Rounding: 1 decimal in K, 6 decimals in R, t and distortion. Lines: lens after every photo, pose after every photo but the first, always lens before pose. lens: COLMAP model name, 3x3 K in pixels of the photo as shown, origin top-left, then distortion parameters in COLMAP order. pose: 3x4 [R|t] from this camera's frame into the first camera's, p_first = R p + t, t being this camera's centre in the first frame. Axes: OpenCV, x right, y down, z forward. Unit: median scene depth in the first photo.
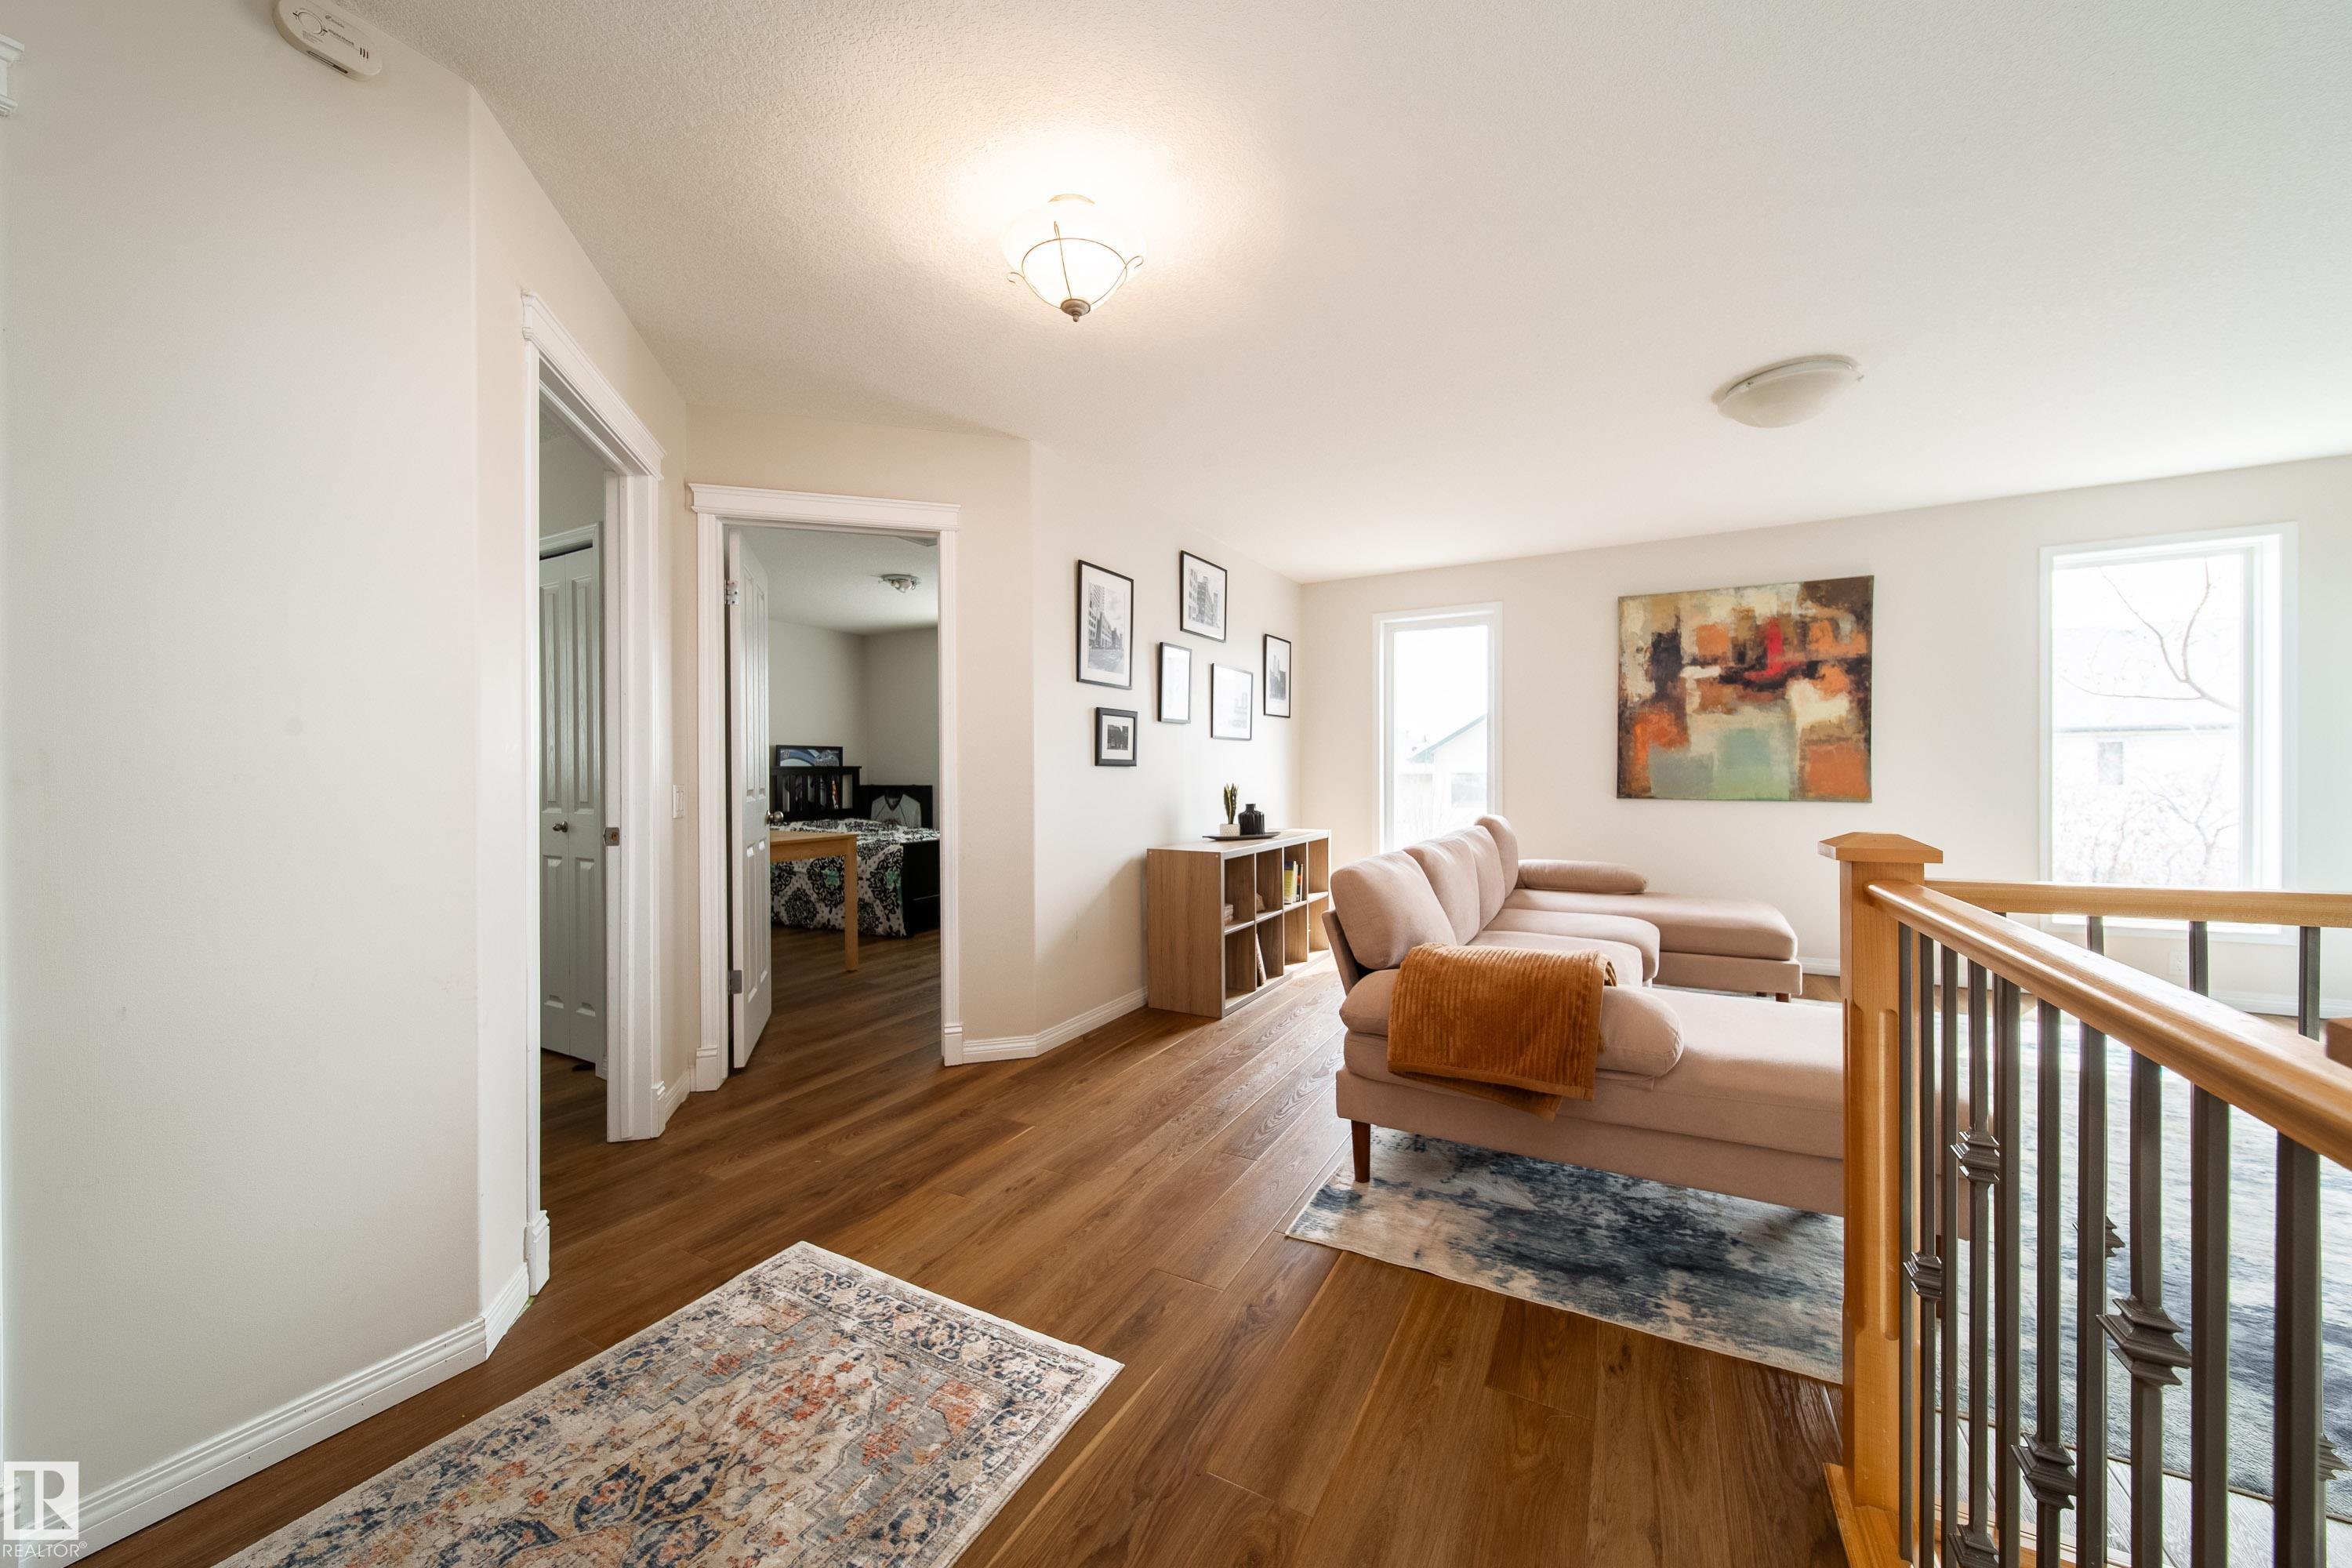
lens RADIAL K [[841.2, 0, 1185.8], [0, 841.2, 780.0], [0, 0, 1]] dist [0.000155, -0.000400]
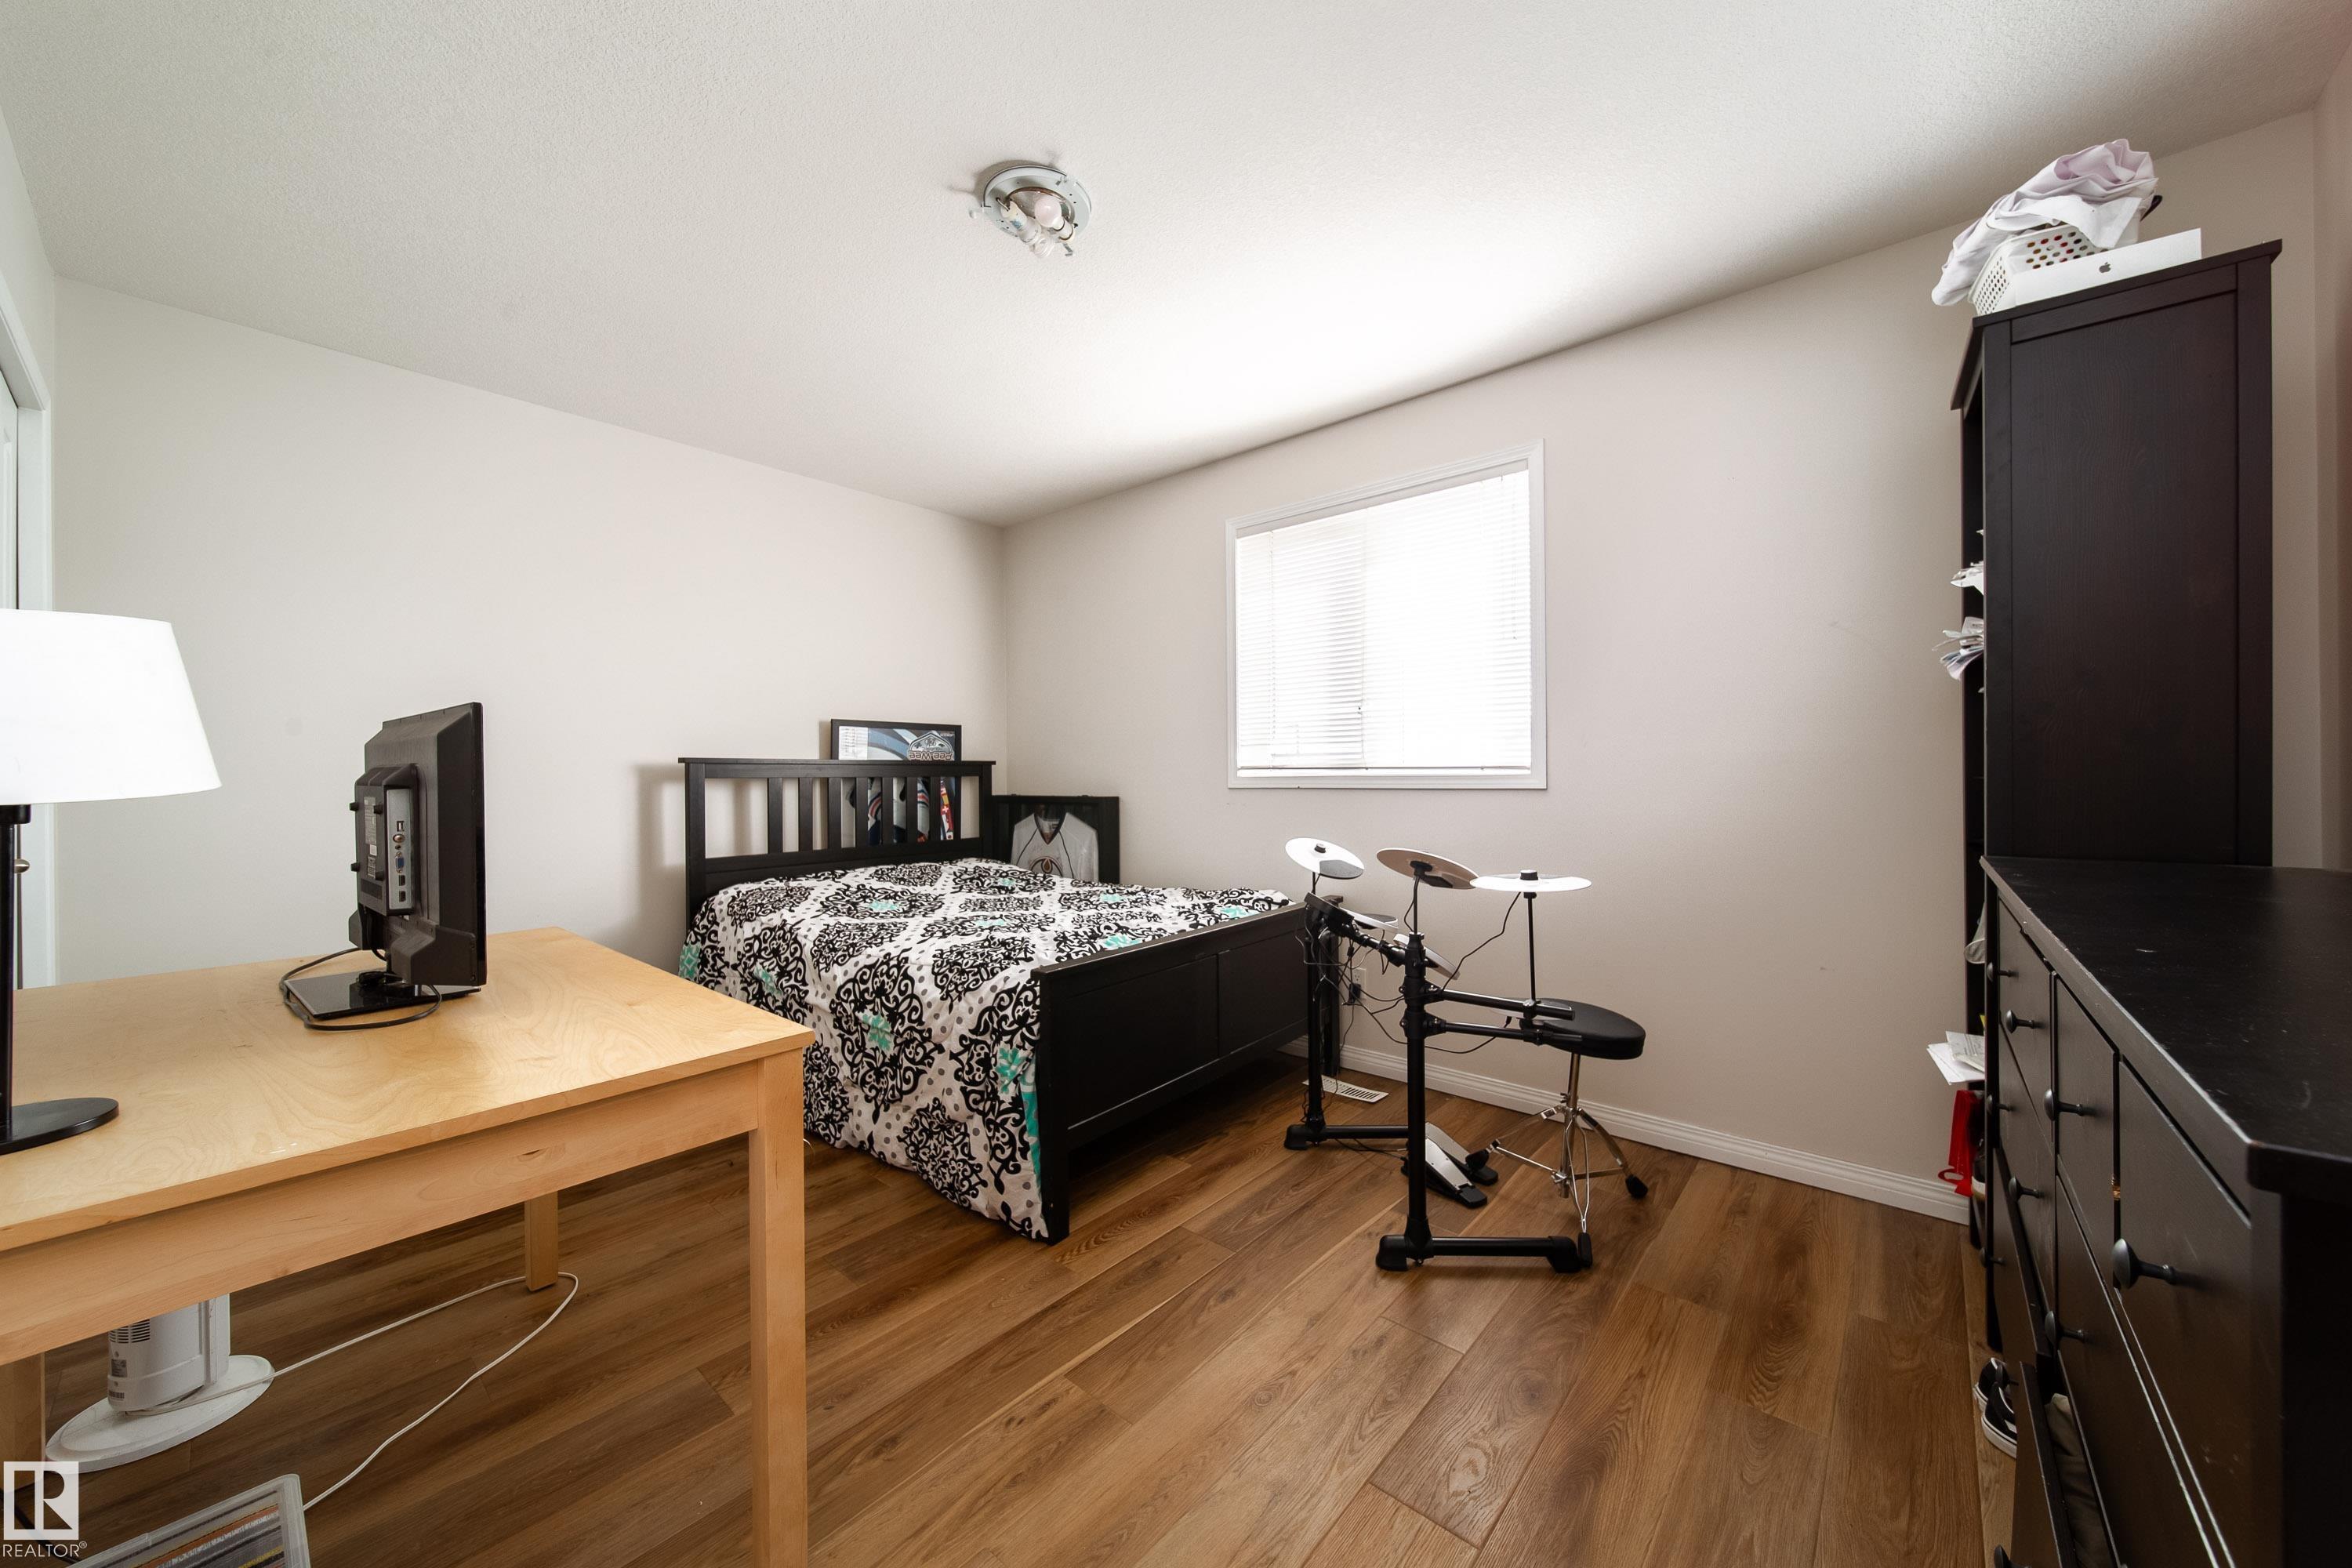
lens RADIAL K [[841.2, 0, 1179.4], [0, 841.2, 784.3], [0, 0, 1]] dist [0.000155, -0.000400]
pose [[0.975929, 0.002082, -0.218078, -0.157546], [-0.002273, 0.999997, -0.000623, -0.001049], [0.218077, 0.001103, 0.975931, 0.518636]]
